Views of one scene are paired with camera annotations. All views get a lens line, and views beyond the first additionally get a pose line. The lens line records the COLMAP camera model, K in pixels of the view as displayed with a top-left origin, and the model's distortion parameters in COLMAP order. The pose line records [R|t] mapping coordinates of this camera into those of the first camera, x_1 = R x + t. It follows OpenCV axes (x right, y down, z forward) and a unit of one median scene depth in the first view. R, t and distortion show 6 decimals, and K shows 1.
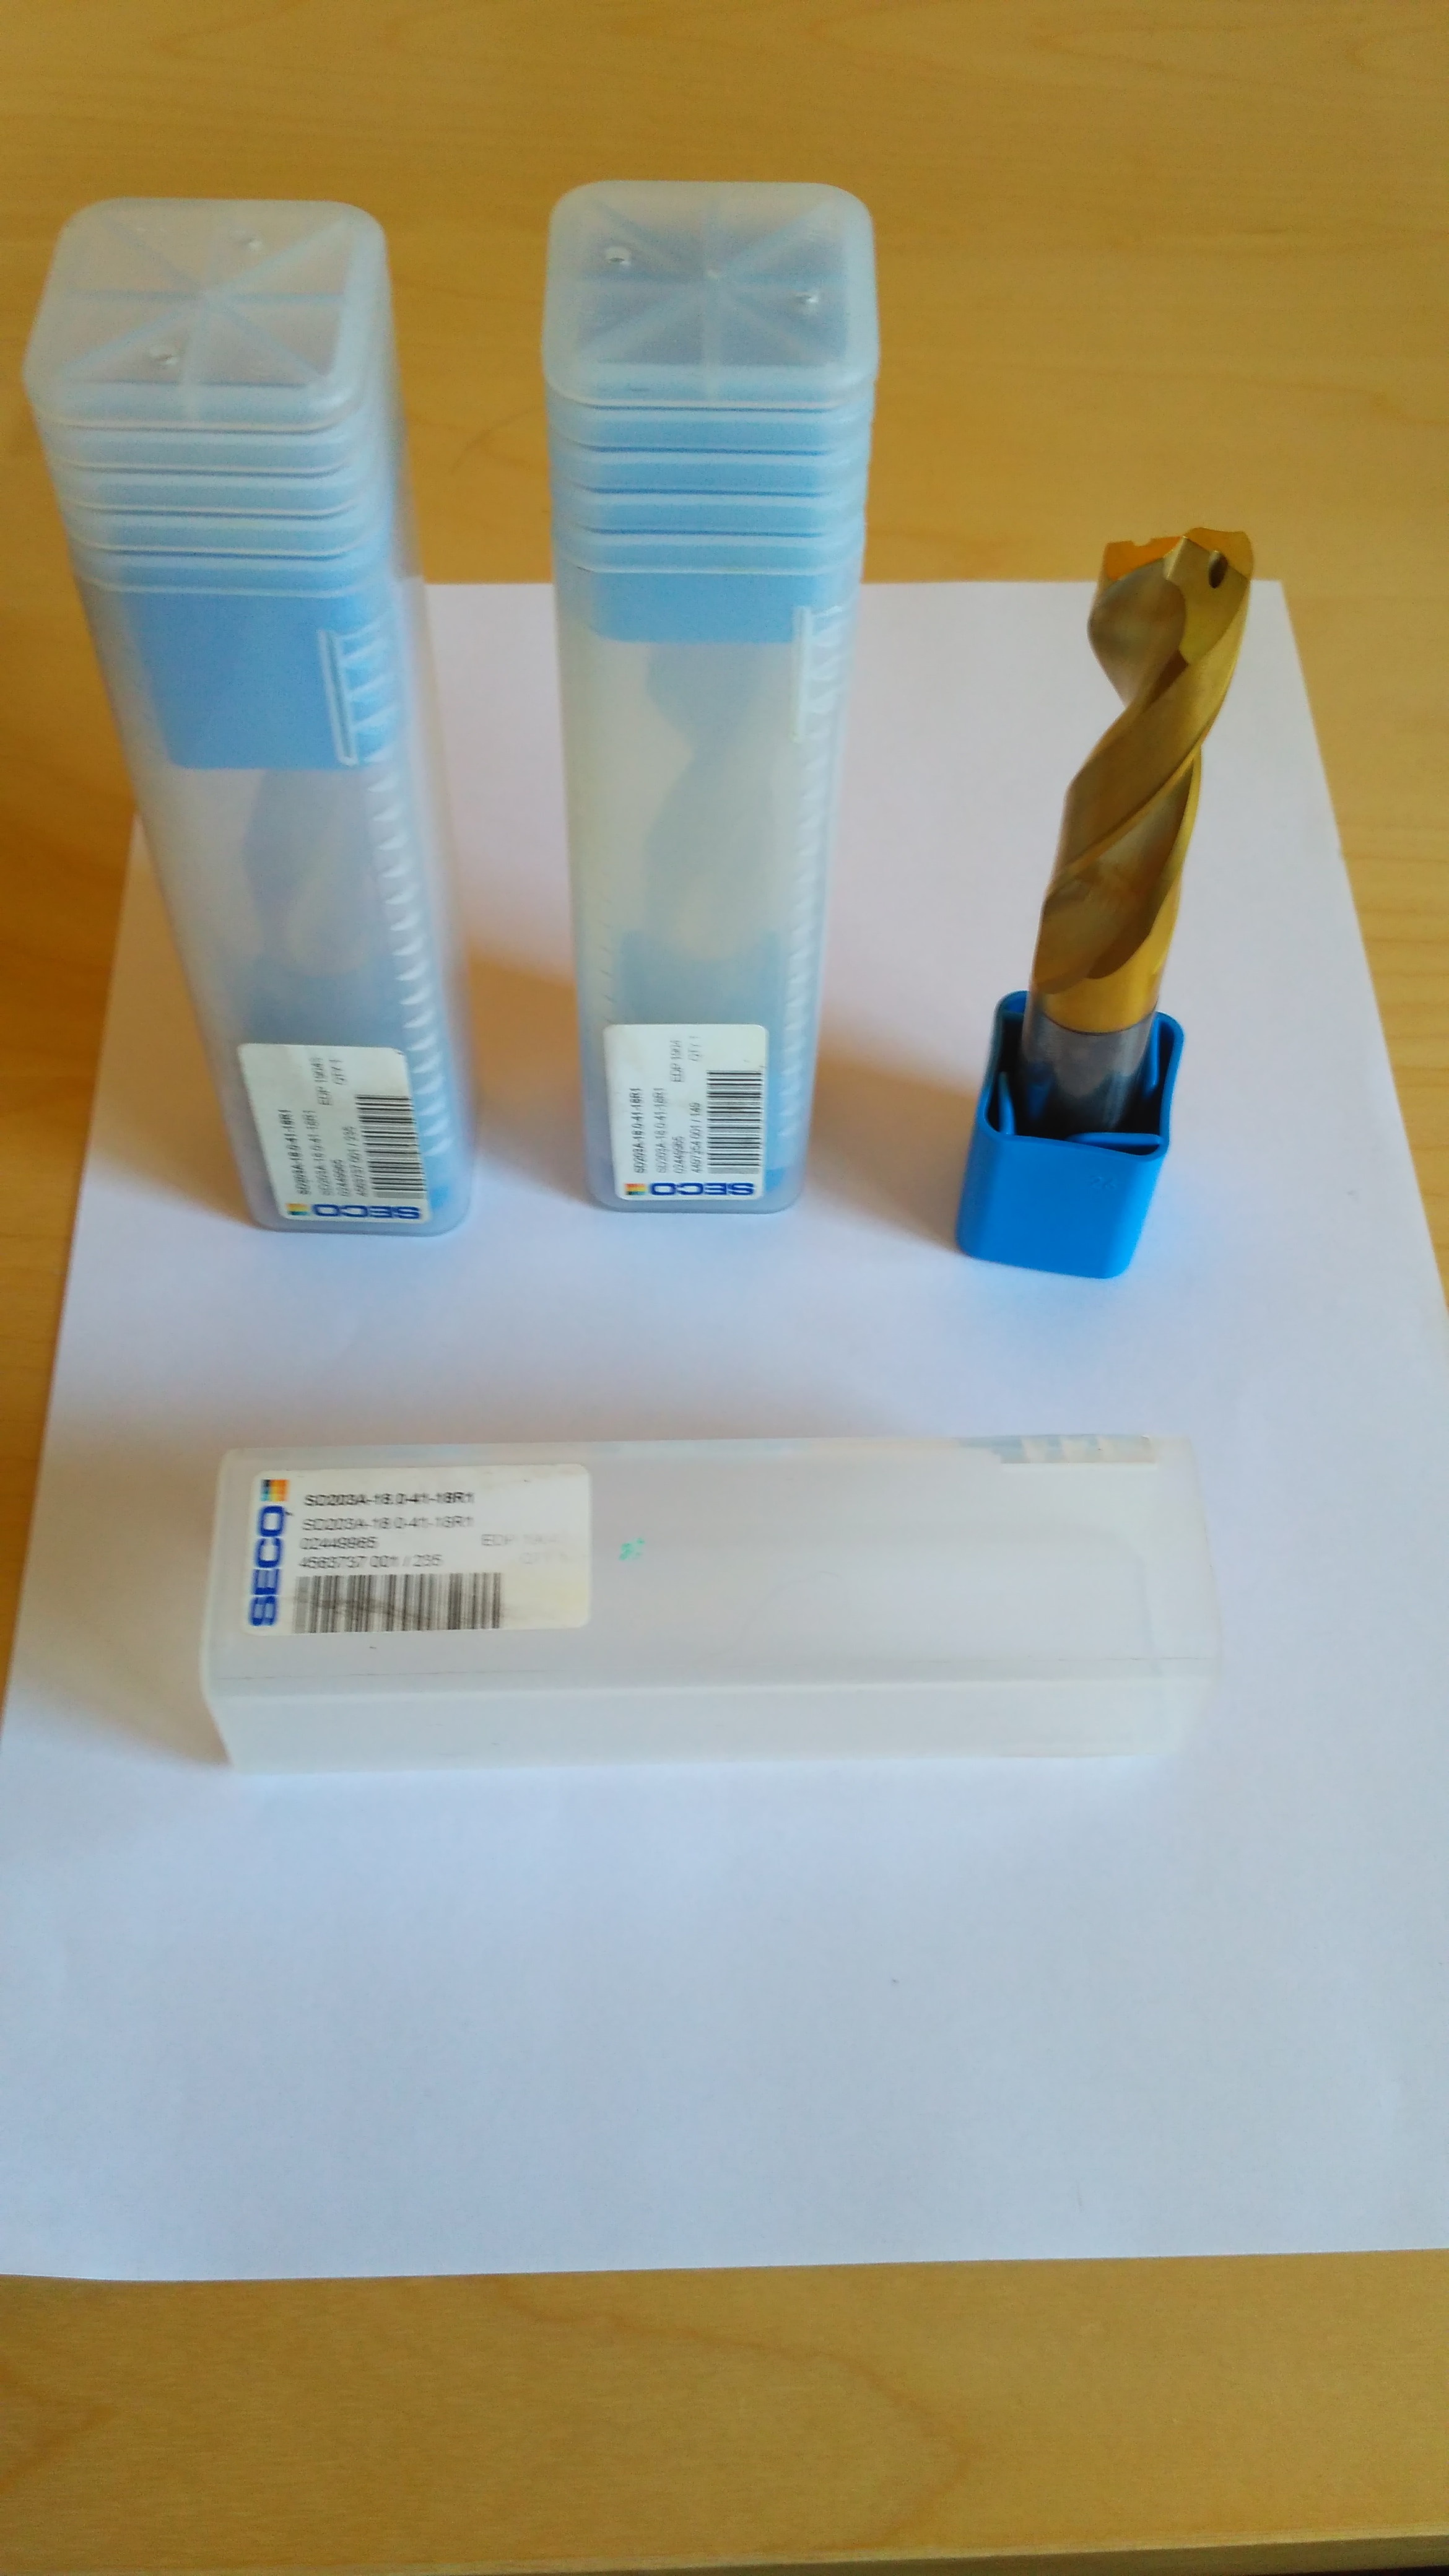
lens RADIAL K [[2092.4, 0, 724.5], [0, 2092.4, 1288.0], [0, 0, 1]] dist [0.013695, -0.090631]
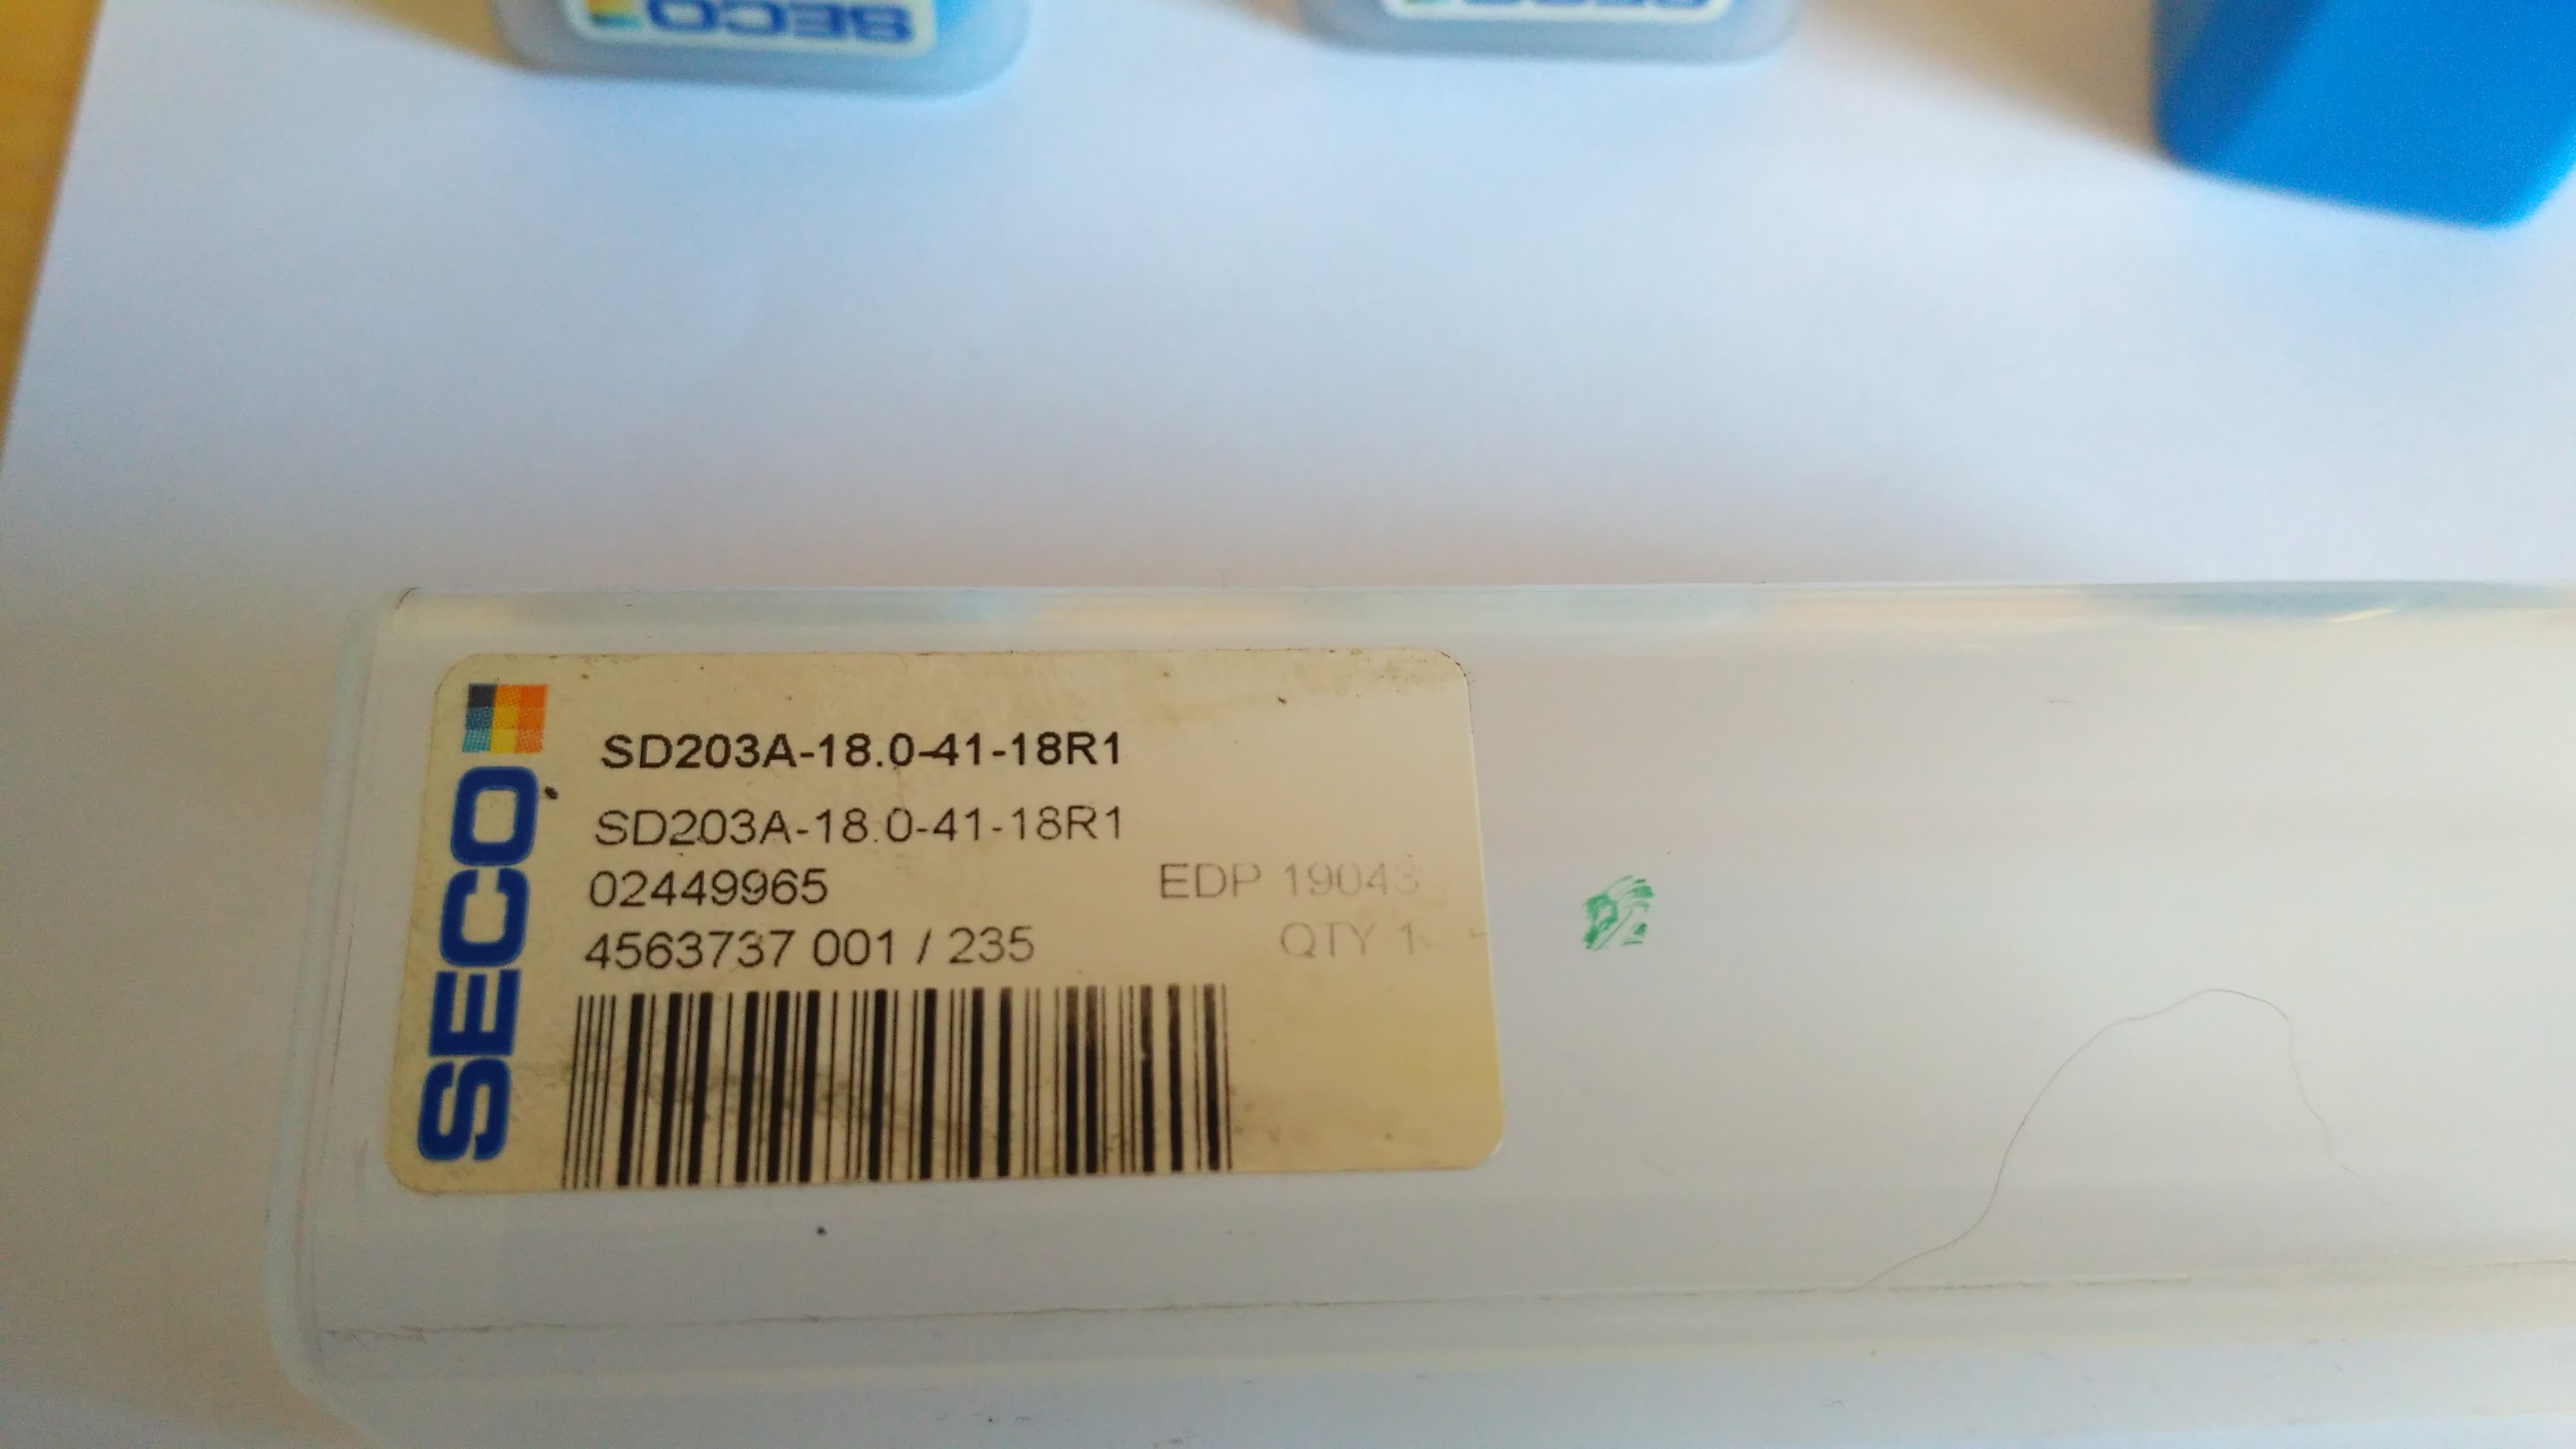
lens RADIAL K [[2092.4, 0, 1288.0], [0, 2092.4, 724.5], [0, 0, 1]] dist [0.013695, -0.090631]
pose [[0.997132, 0.013060, 0.074547, -0.120502], [-0.023016, 0.990673, 0.134299, 0.052433], [-0.072098, -0.135630, 0.988133, 0.683221]]
